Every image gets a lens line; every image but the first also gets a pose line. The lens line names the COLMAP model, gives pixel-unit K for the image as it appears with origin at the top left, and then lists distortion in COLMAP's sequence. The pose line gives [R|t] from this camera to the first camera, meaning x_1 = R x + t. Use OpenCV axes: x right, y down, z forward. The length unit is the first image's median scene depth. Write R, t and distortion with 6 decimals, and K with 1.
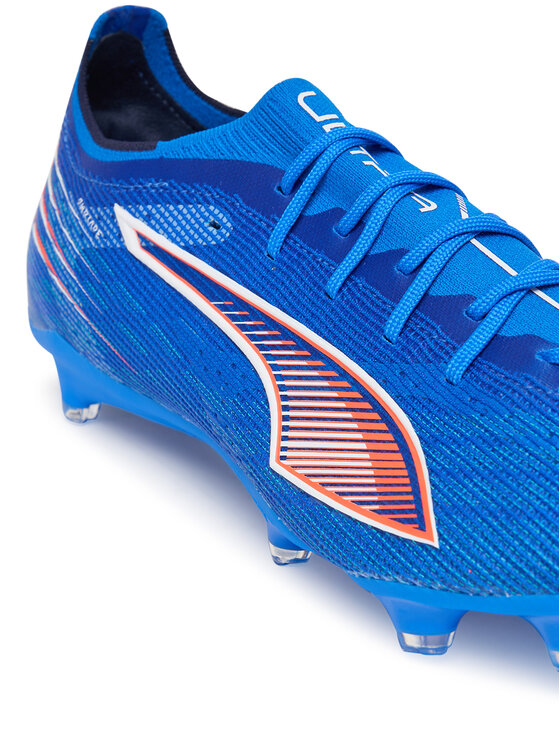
lens RADIAL K [[1540.5, 0, 280.0], [0, 1540.5, 373.0], [0, 0, 1]] dist [0.017190, 0.109816]
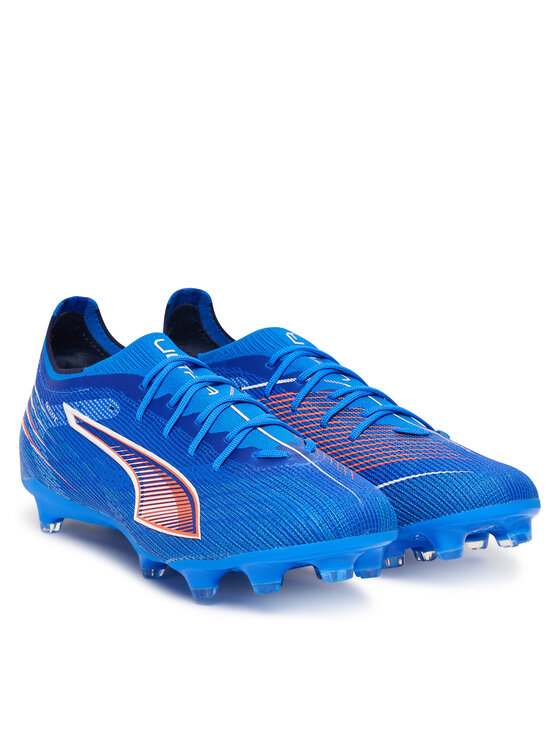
lens RADIAL K [[2190.8, 0, 280.0], [0, 2190.8, 373.0], [0, 0, 1]] dist [-0.509535, -0.076479]
pose [[0.997652, -0.038220, -0.056833, 0.324758], [0.027464, 0.983420, -0.179250, 0.356701], [0.062742, 0.177268, 0.982161, -1.679823]]
